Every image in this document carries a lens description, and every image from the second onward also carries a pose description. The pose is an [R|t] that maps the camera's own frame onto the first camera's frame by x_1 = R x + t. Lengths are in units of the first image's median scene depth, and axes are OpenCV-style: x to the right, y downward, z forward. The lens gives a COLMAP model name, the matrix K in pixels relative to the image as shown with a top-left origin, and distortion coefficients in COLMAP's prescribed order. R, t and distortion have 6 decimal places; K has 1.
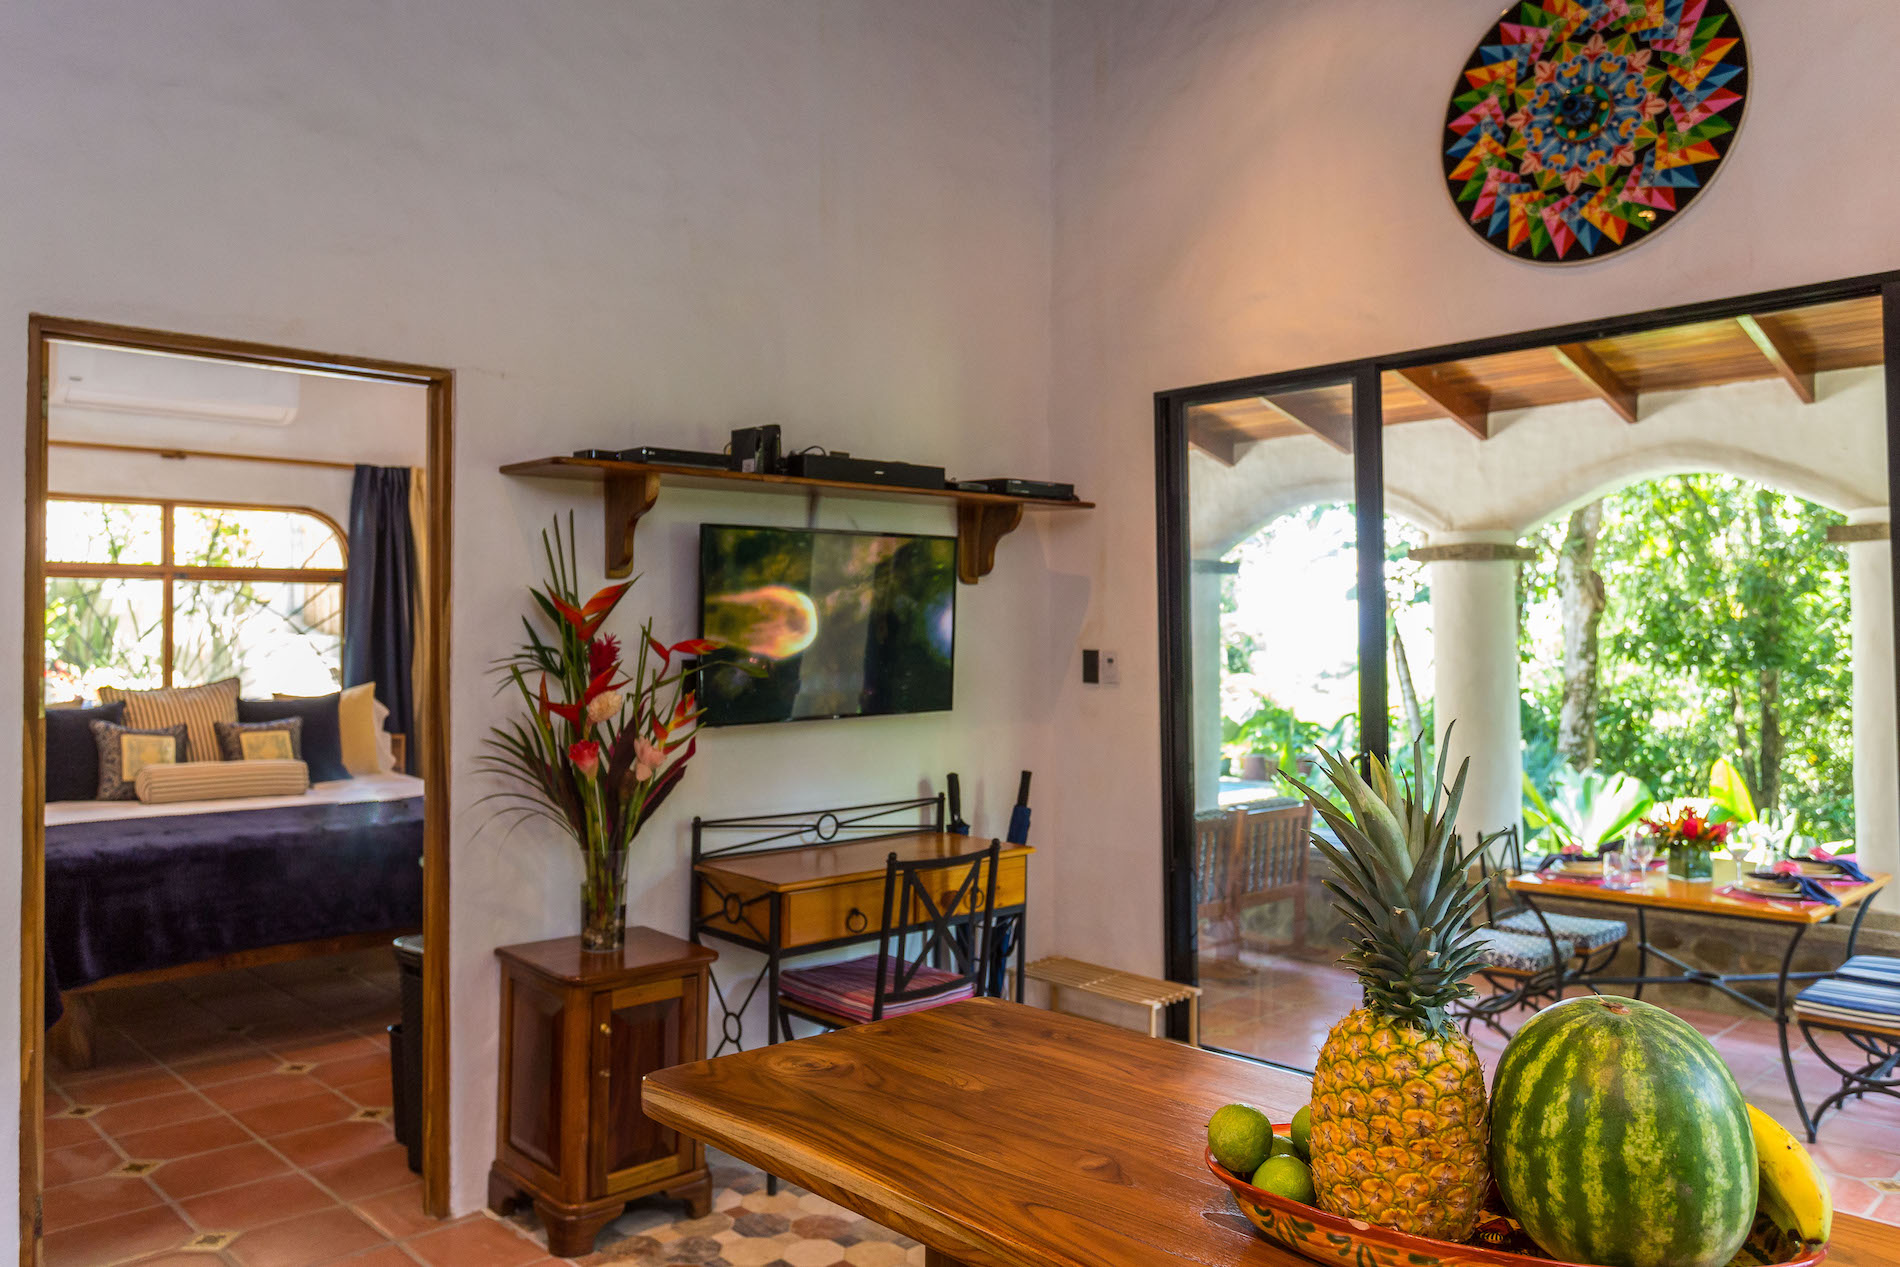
lens RADIAL K [[1291.4, 0, 950.0], [0, 1291.4, 633.5], [0, 0, 1]] dist [-0.008825, 0.004699]
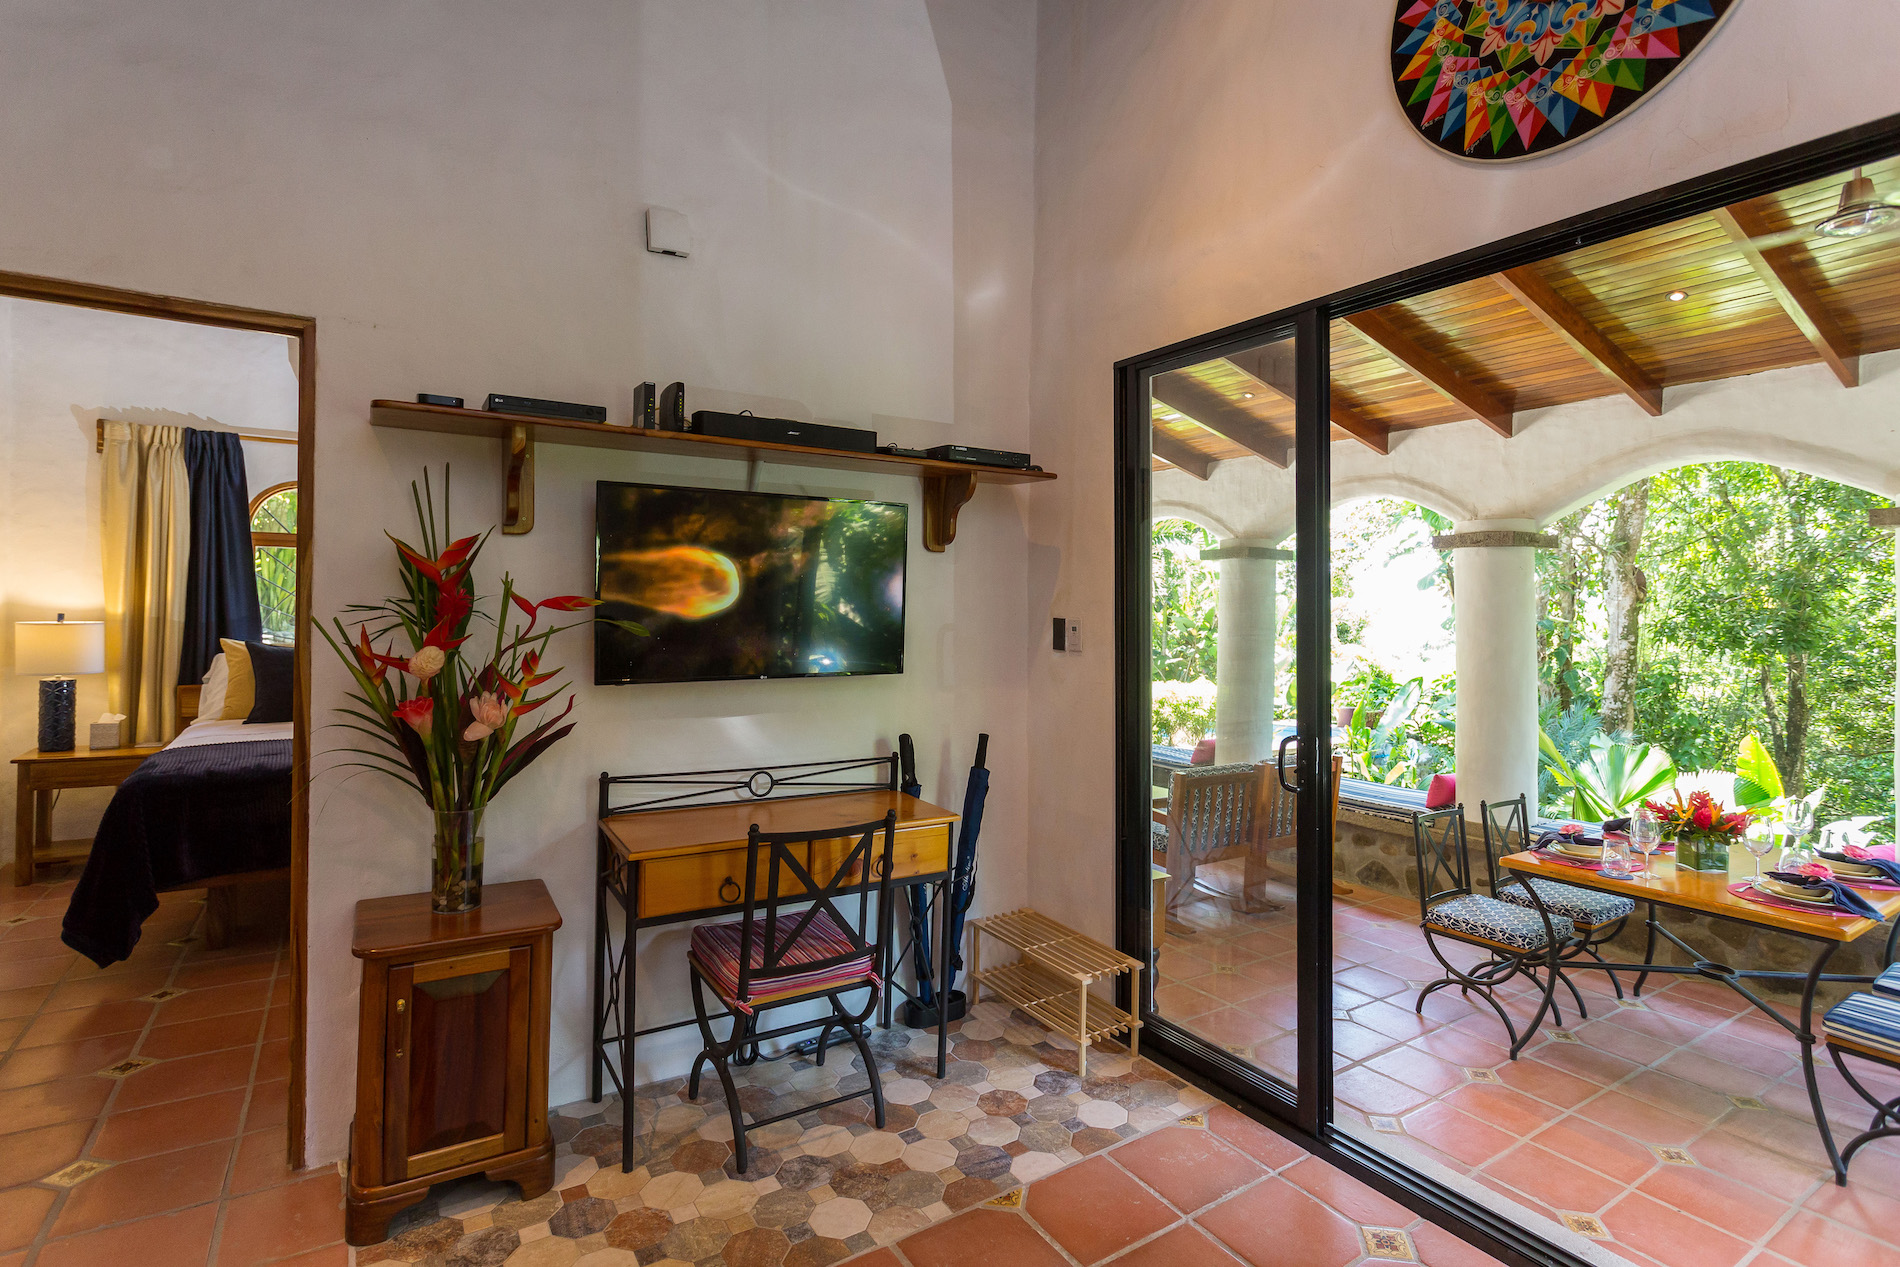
lens RADIAL K [[936.1, 0, 974.5], [0, 936.1, 612.0], [0, 0, 1]] dist [0.000626, 0.002000]
pose [[0.987919, 0.021298, -0.153502, 0.182644], [-0.020594, 0.999769, 0.006177, 0.005117], [0.153598, -0.002941, 0.988129, 0.289514]]
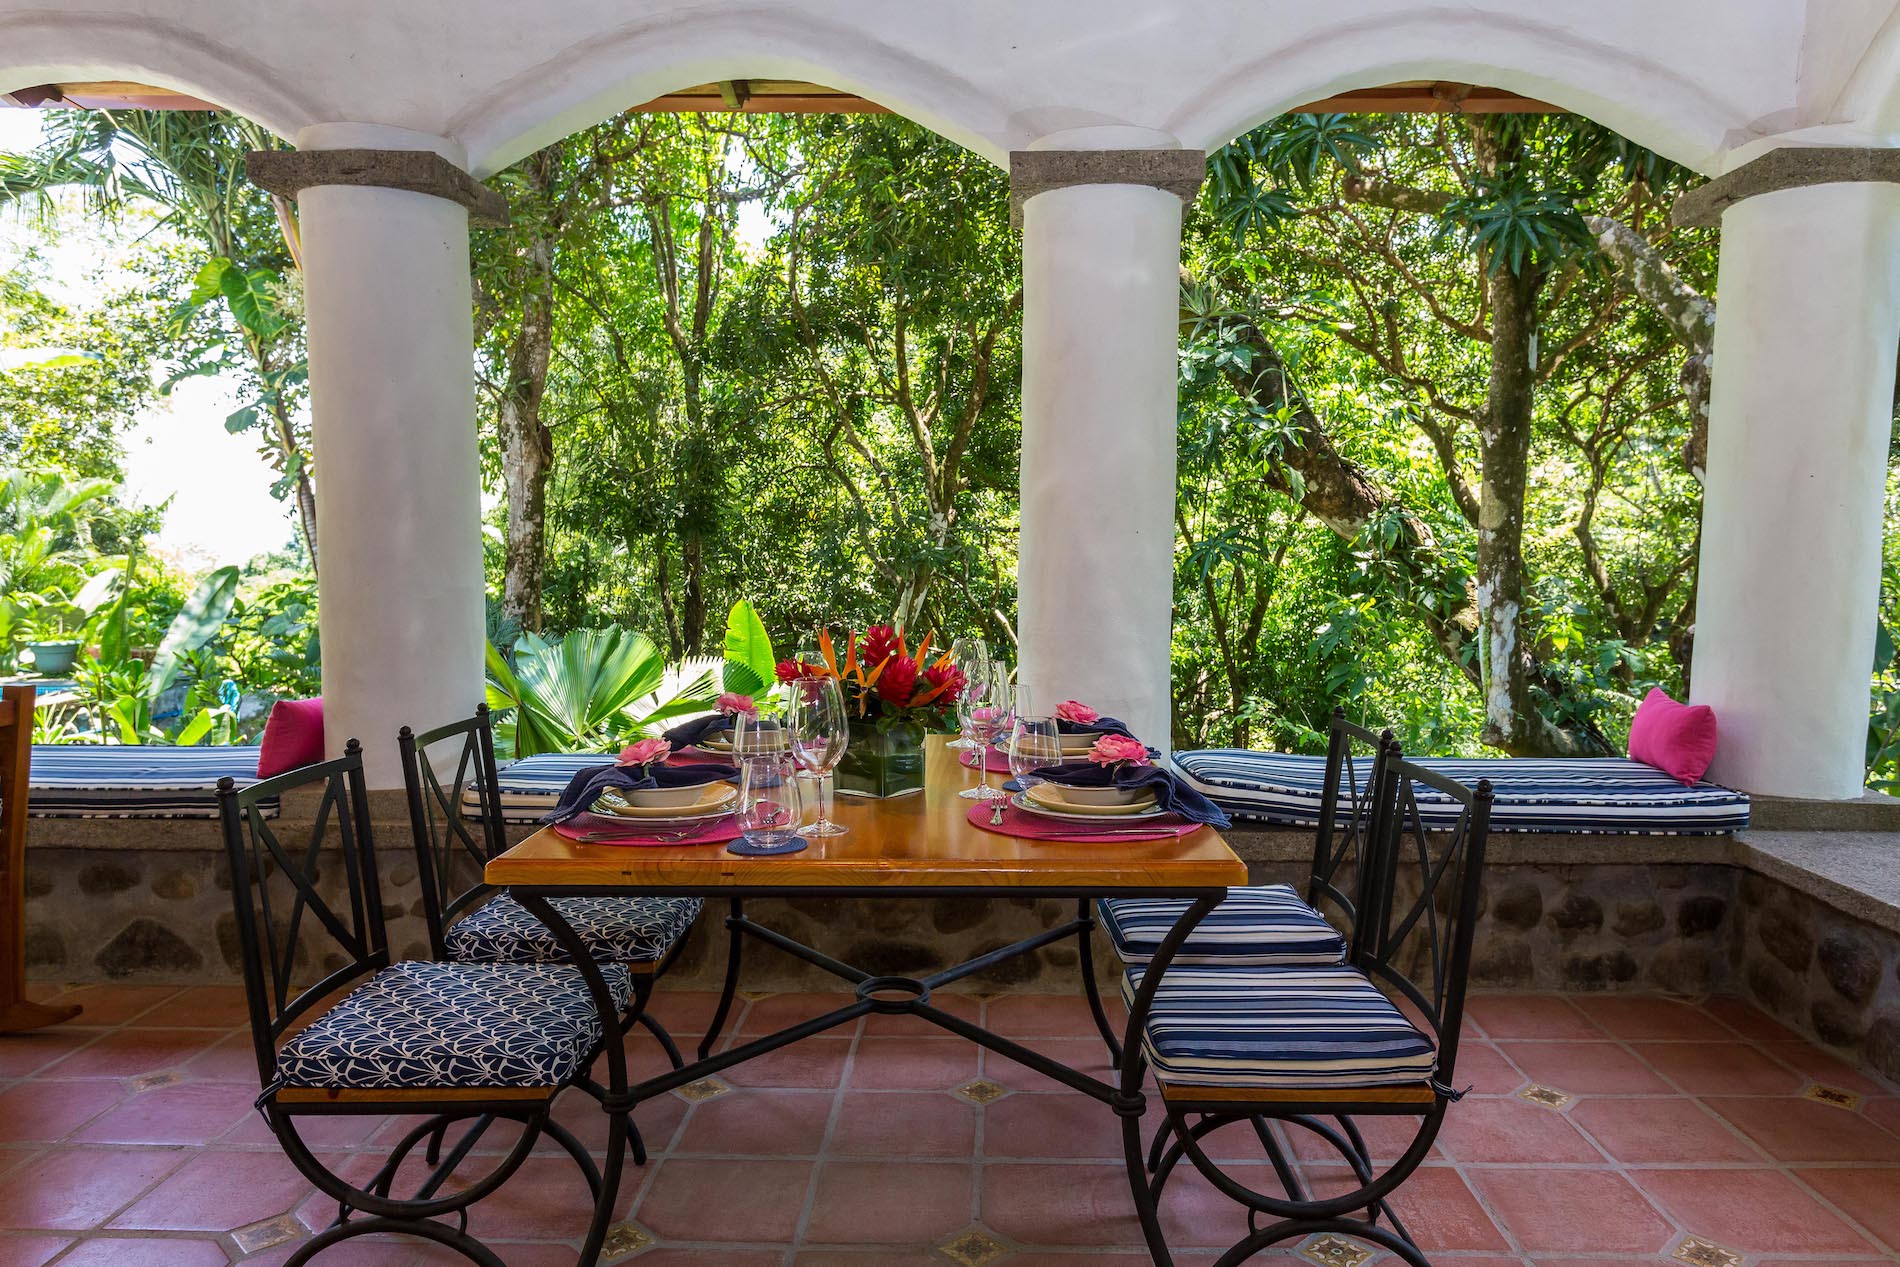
lens RADIAL K [[1352.2, 0, 1054.8], [0, 1352.2, 612.9], [0, 0, 1]] dist [0.004614, 0.001633]
pose [[0.672913, -0.035900, 0.738850, 0.353523], [-0.020102, 0.997565, 0.066778, 0.125516], [-0.739449, -0.059788, 0.670553, 0.846444]]
